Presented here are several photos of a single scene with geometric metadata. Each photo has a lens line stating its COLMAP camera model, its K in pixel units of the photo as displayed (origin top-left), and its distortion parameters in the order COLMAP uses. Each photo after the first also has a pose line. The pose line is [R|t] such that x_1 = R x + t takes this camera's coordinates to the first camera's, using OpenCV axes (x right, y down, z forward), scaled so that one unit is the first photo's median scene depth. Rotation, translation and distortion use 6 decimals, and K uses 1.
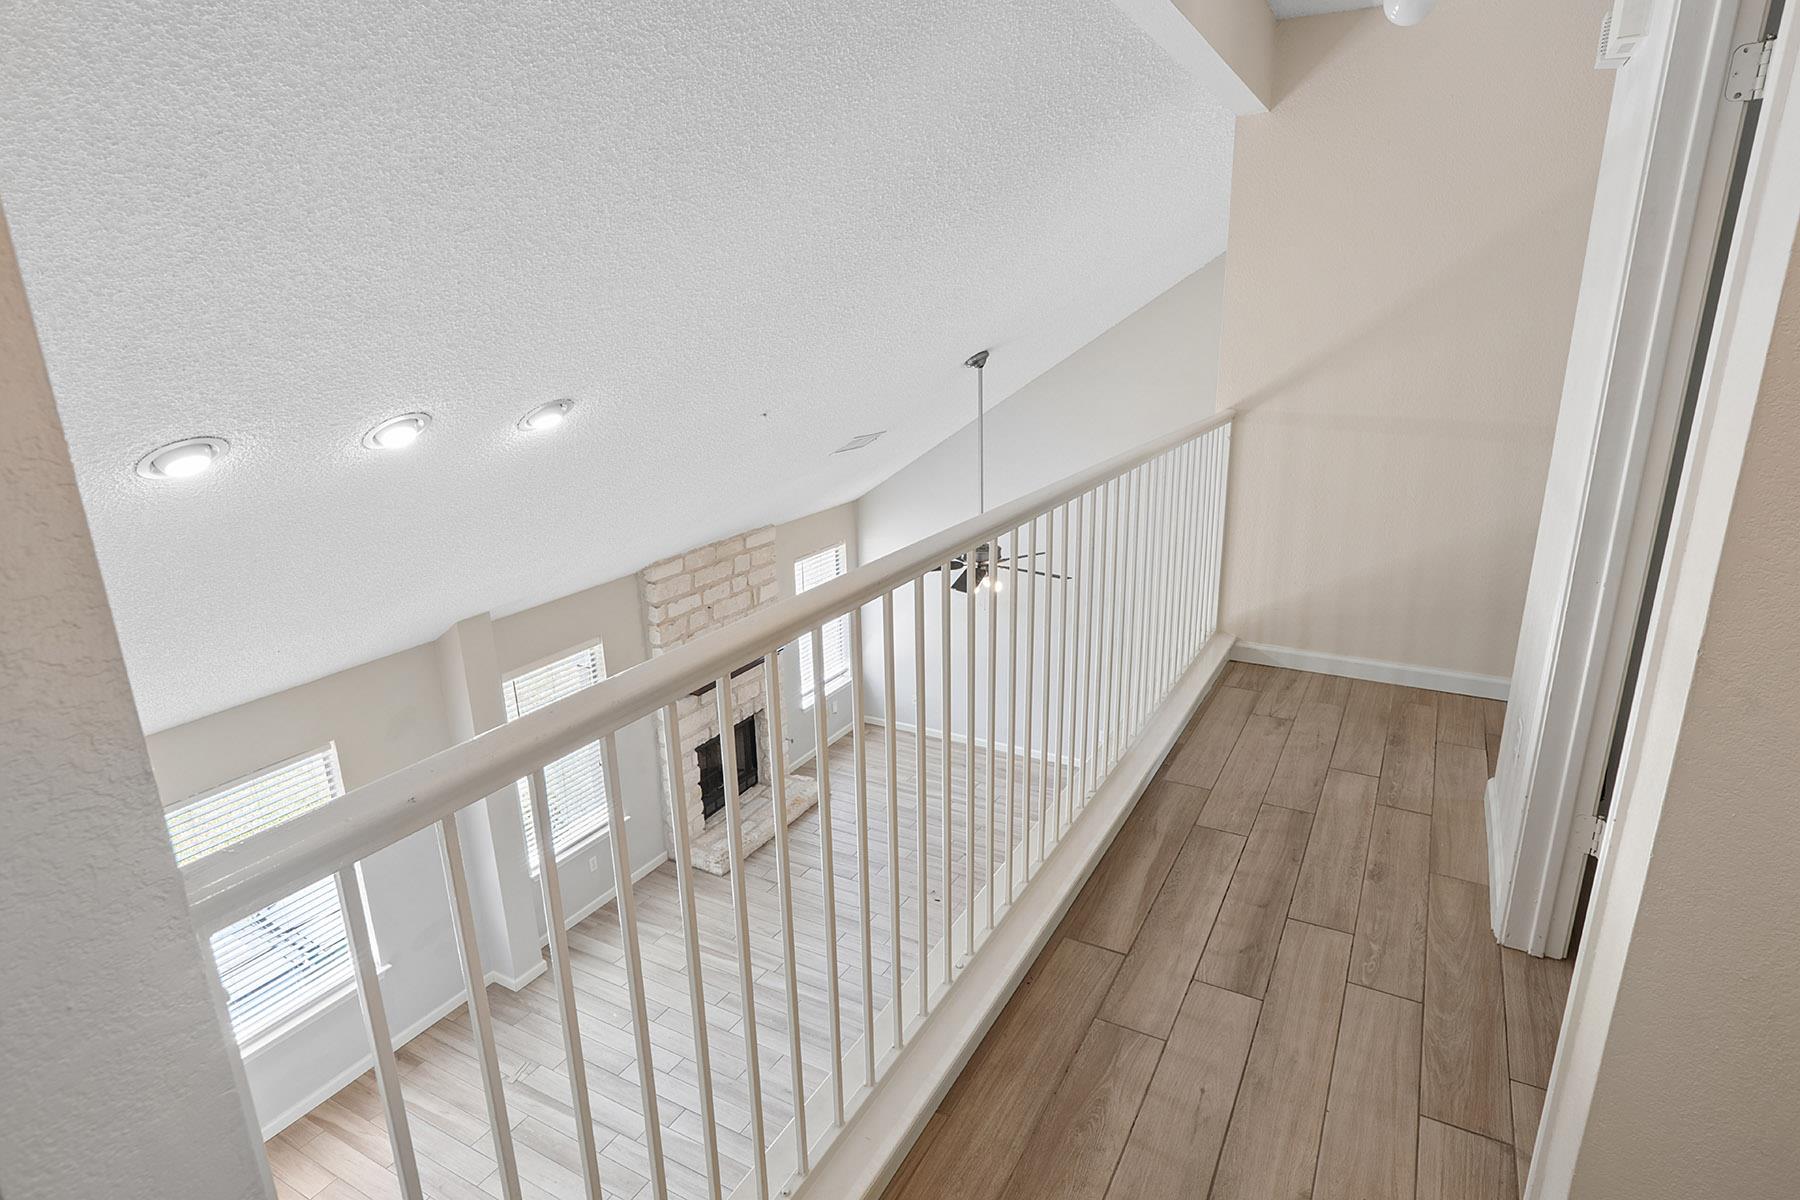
lens RADIAL K [[951.1, 0, 906.7], [0, 951.1, 601.3], [0, 0, 1]] dist [-0.003331, -0.000673]
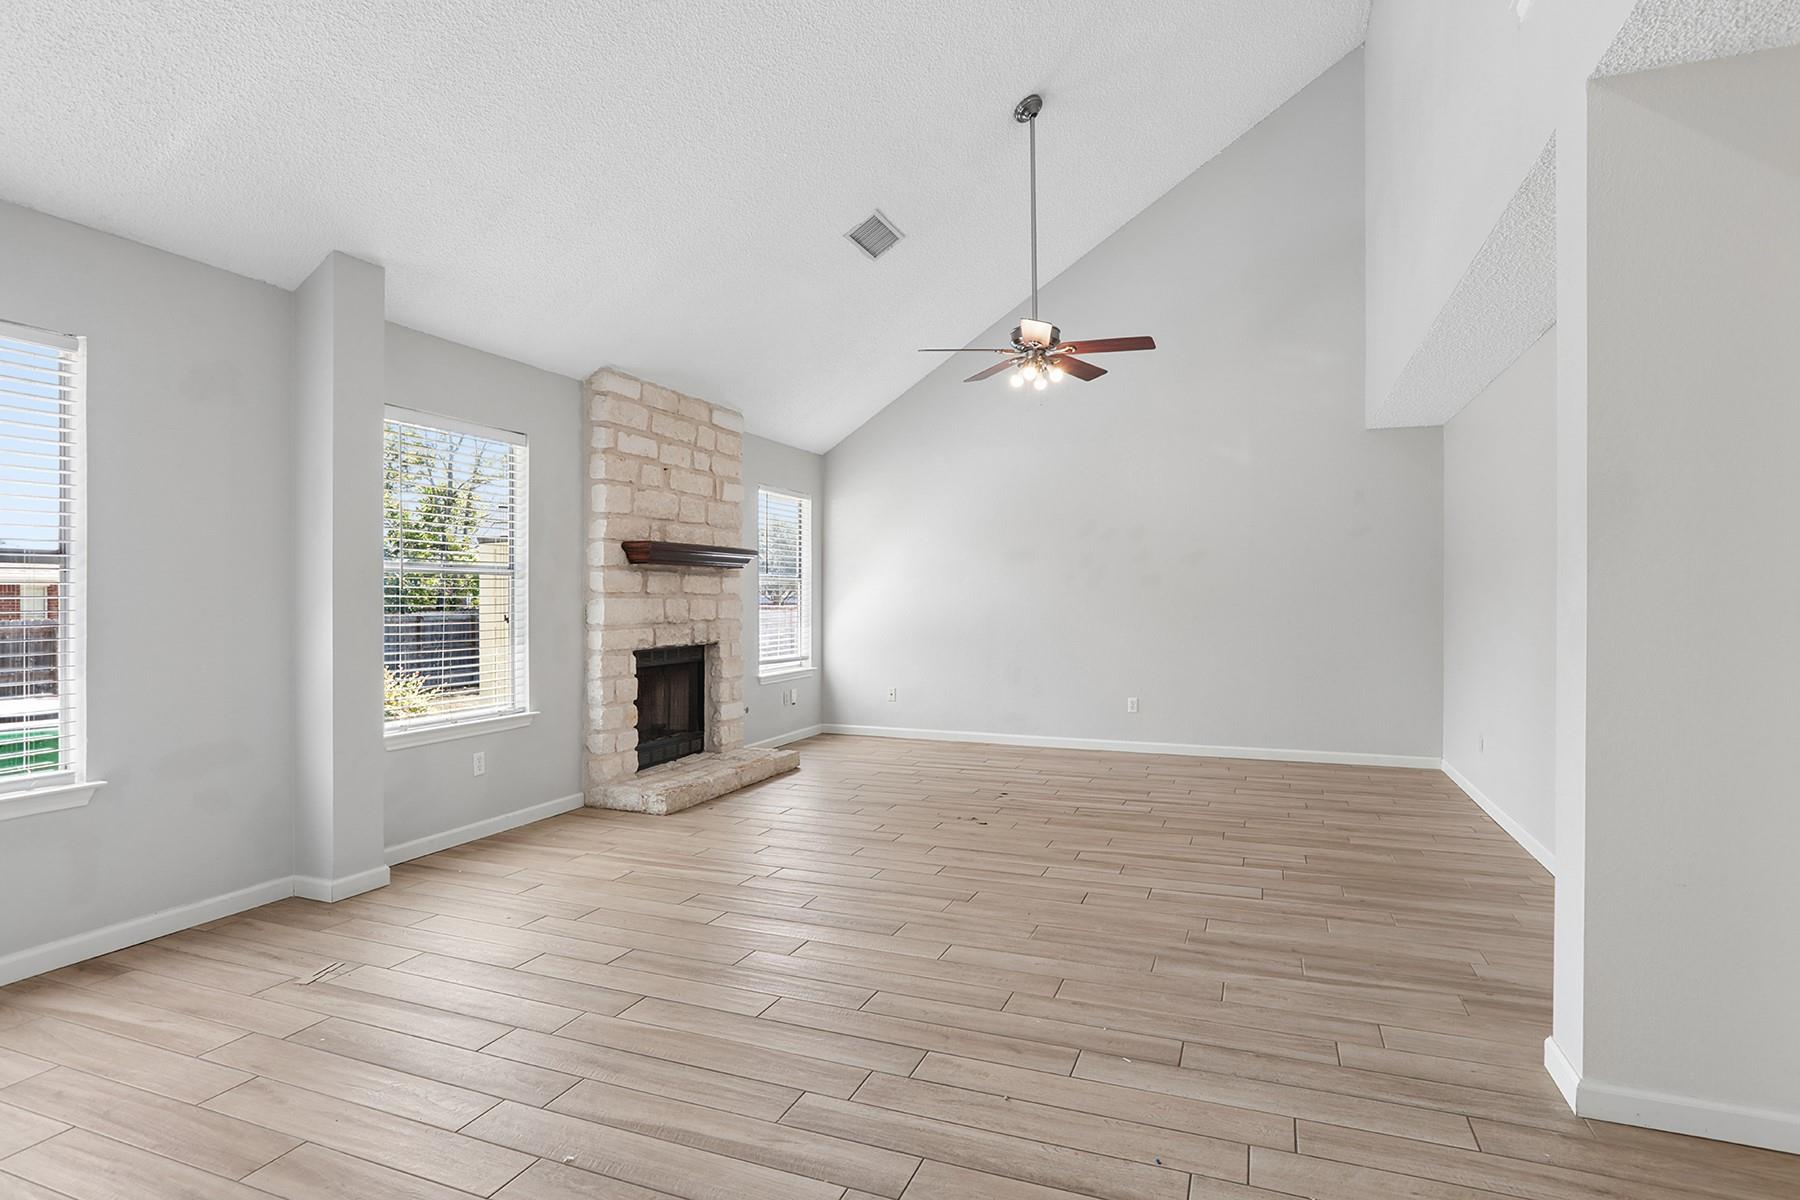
lens RADIAL K [[903.8, 0, 893.6], [0, 903.8, 597.5], [0, 0, 1]] dist [-0.020070, 0.001426]
pose [[0.991433, 0.019137, 0.129207, -0.113729], [0.020521, 0.954102, -0.298776, 0.324341], [-0.128994, 0.298868, 0.945536, 0.302696]]
